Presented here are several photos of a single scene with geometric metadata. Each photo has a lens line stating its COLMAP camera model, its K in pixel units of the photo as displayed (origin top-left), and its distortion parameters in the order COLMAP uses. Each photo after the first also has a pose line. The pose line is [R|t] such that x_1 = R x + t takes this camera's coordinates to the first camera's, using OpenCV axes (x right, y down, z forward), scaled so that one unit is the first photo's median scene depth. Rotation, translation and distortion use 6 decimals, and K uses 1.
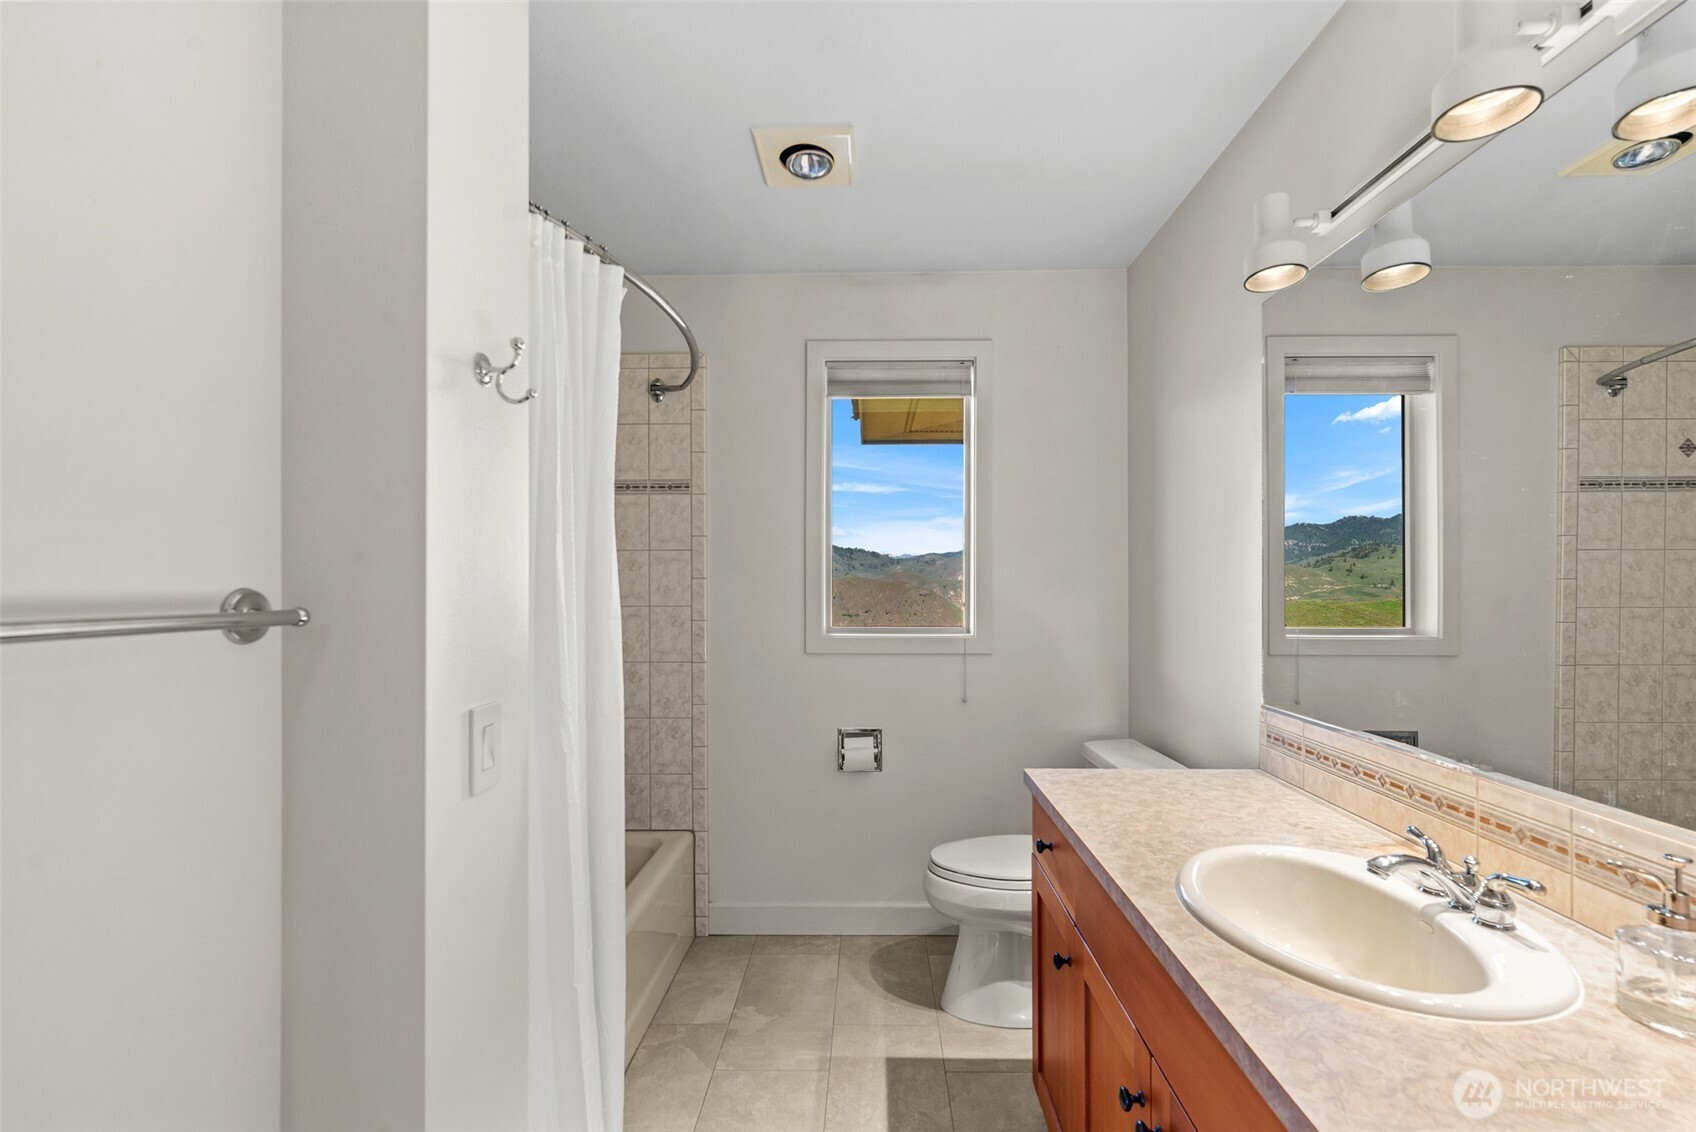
lens RADIAL K [[742.8, 0, 859.7], [0, 742.8, 582.6], [0, 0, 1]] dist [0.003248, -0.000822]
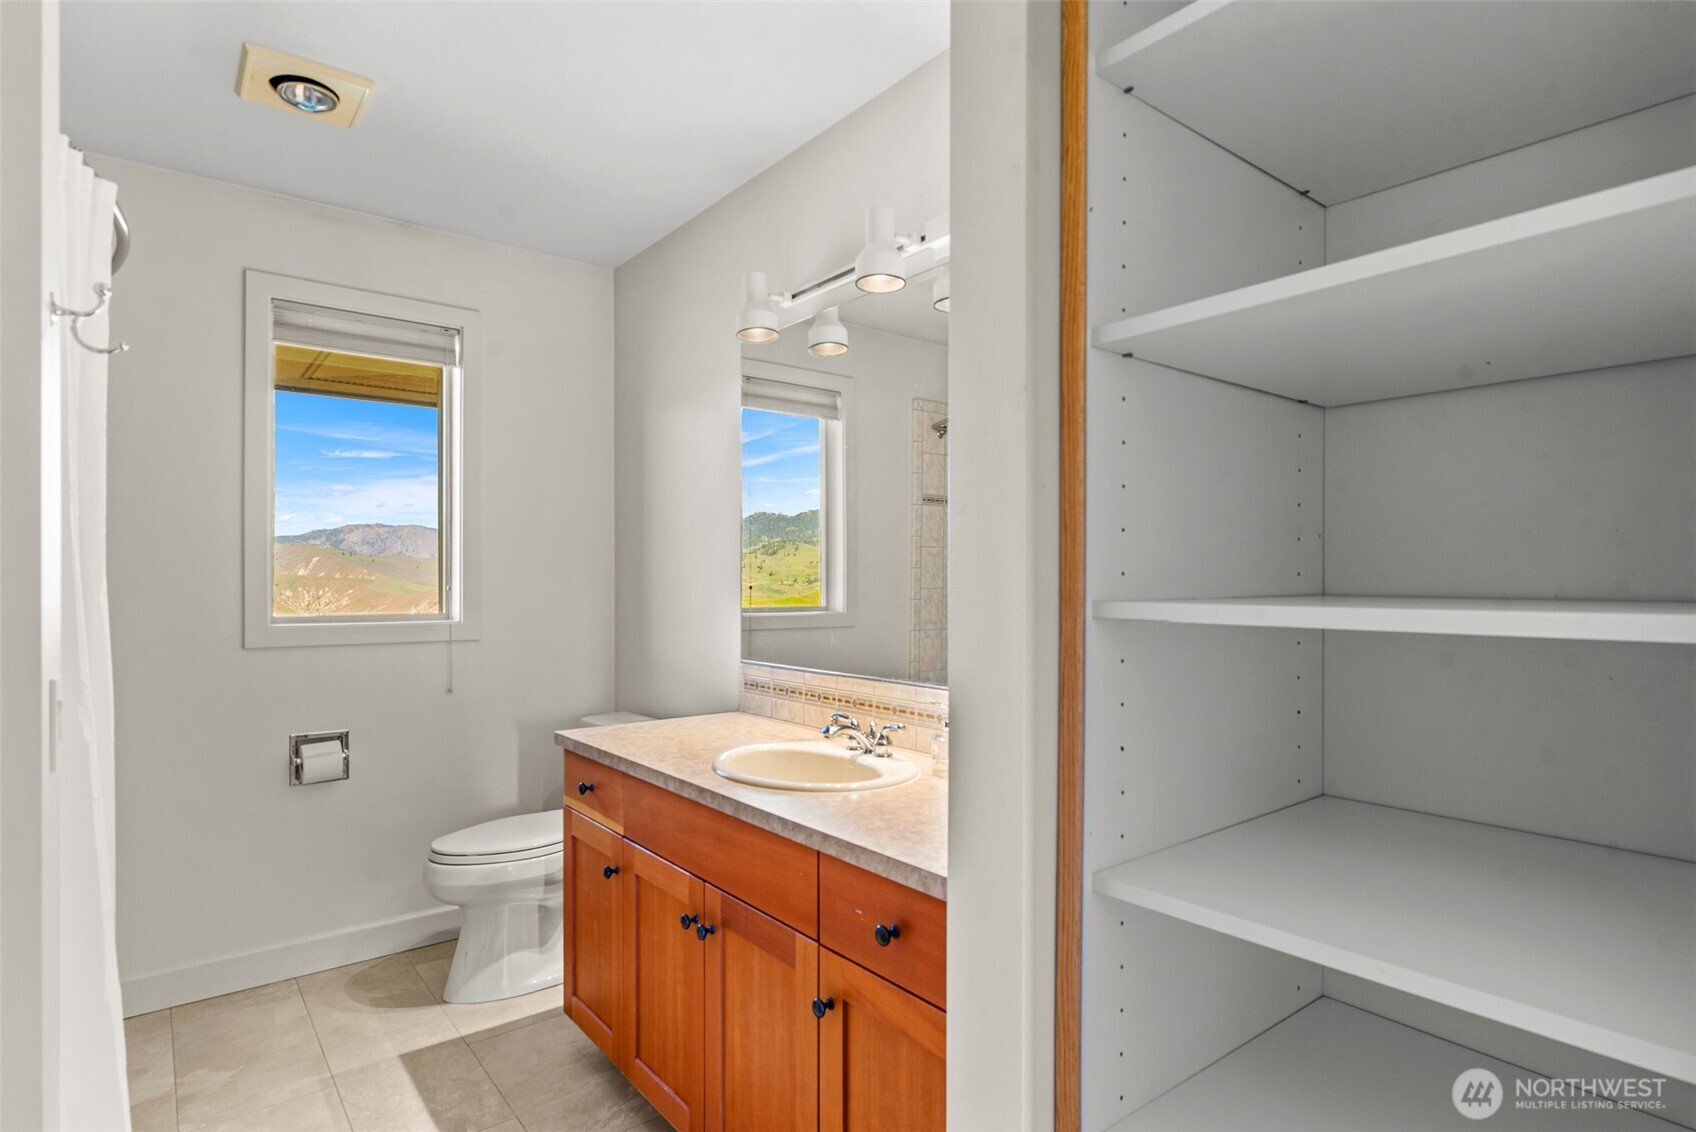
lens RADIAL K [[852.1, 0, 859.1], [0, 852.1, 575.1], [0, 0, 1]] dist [-0.005109, 0.000485]
pose [[0.769889, 0.003746, 0.638167, -0.200776], [-0.002308, 0.999993, -0.003086, 0.020094], [-0.638174, 0.000903, 0.769892, -0.214859]]
